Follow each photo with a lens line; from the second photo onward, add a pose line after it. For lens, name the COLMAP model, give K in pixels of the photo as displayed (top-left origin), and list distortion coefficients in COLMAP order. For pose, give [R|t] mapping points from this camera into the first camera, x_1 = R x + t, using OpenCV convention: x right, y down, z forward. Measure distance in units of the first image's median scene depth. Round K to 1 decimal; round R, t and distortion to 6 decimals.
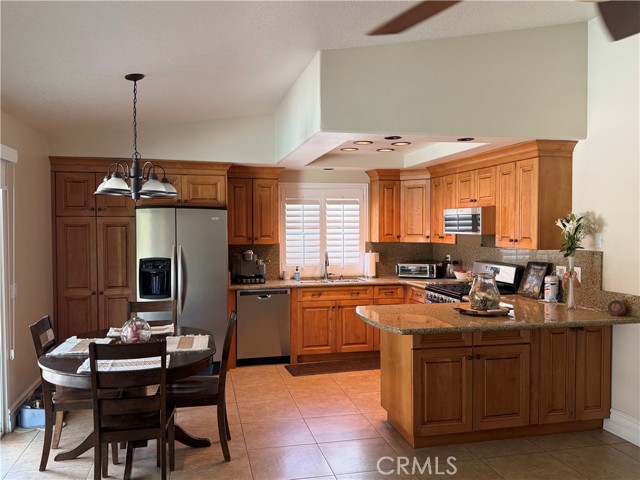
lens RADIAL K [[525.7, 0, 319.5], [0, 525.7, 240.7], [0, 0, 1]] dist [0.071461, -0.006618]
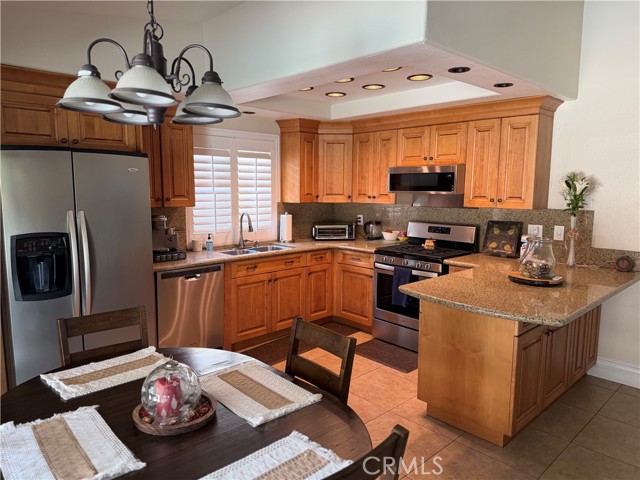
lens RADIAL K [[446.8, 0, 318.9], [0, 446.8, 241.3], [0, 0, 1]] dist [0.047743, -0.007549]
pose [[0.859571, -0.054873, 0.508061, -0.266494], [0.005006, 0.995074, 0.099003, -0.007247], [-0.510991, -0.082557, 0.855612, 0.351403]]
